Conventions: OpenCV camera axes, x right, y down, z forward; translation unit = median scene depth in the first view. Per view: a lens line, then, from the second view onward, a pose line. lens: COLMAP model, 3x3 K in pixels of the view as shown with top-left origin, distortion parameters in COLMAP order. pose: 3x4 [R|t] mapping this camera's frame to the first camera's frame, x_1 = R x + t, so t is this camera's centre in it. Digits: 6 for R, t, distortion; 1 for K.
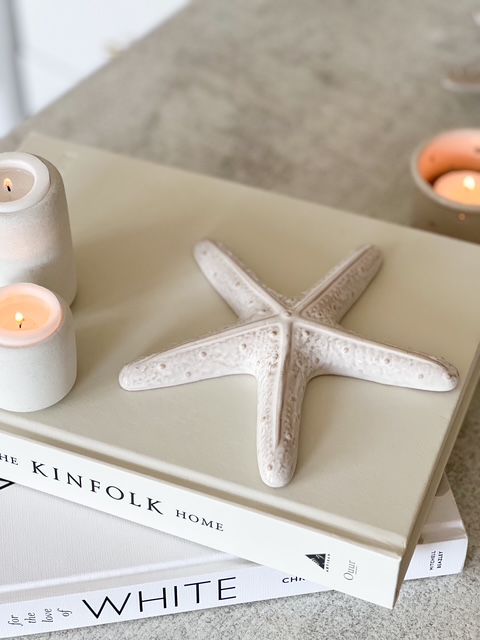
lens RADIAL K [[1441.2, 0, 239.4], [0, 1441.2, 241.7], [0, 0, 1]] dist [0.056202, 0.429618]
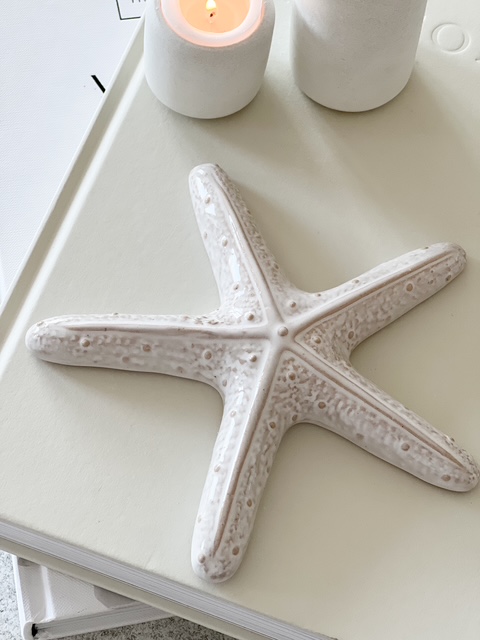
lens RADIAL K [[1441.2, 0, 239.4], [0, 1441.2, 241.7], [0, 0, 1]] dist [0.056202, 0.429618]
pose [[0.055498, 0.877308, -0.476708, 0.336457], [-0.752502, 0.350557, 0.557539, -0.350564], [0.656247, 0.327782, 0.679632, 0.489650]]
